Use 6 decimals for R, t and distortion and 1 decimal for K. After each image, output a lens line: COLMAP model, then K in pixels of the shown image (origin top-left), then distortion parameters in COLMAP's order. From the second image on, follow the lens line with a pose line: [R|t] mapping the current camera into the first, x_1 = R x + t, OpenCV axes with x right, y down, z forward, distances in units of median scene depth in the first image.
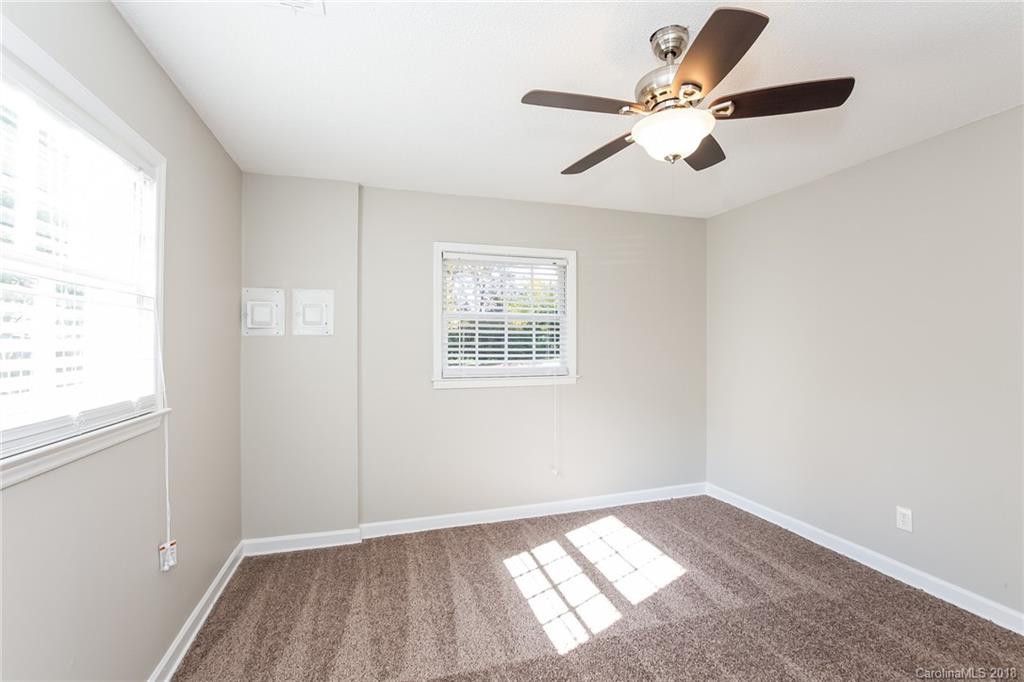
lens RADIAL K [[454.0, 0, 515.4], [0, 454.0, 345.7], [0, 0, 1]] dist [-0.015417, 0.001025]
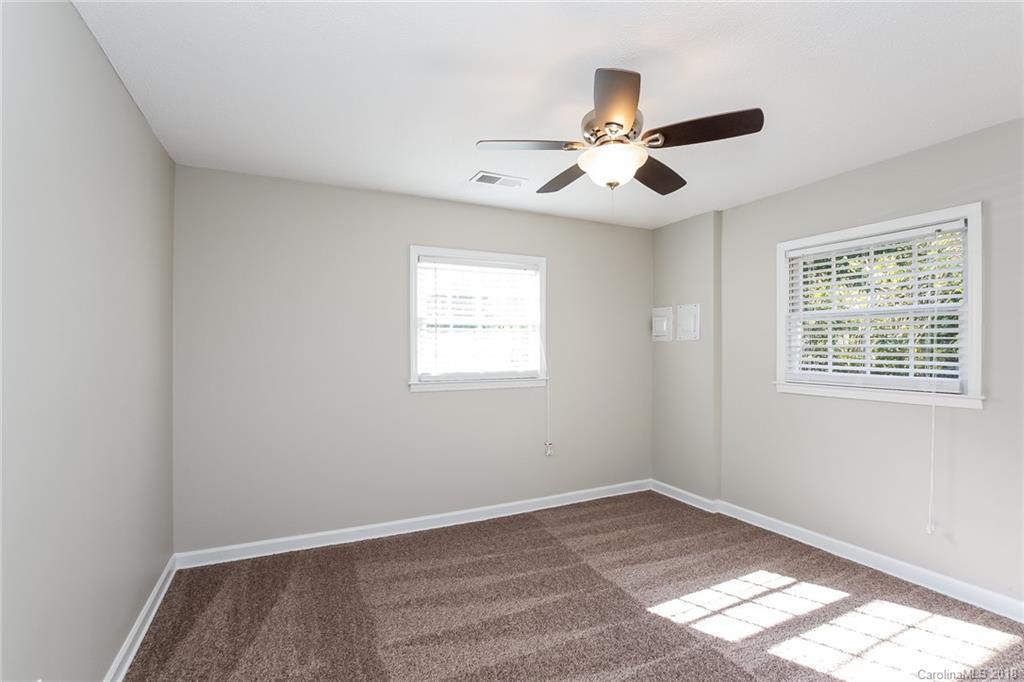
lens RADIAL K [[470.0, 0, 530.1], [0, 470.0, 361.6], [0, 0, 1]] dist [-0.021356, 0.000274]
pose [[0.181121, 0.030998, -0.982972, 0.791821], [-0.004621, 0.999519, 0.030669, -0.000523], [0.983450, -0.001012, 0.181177, 0.307486]]
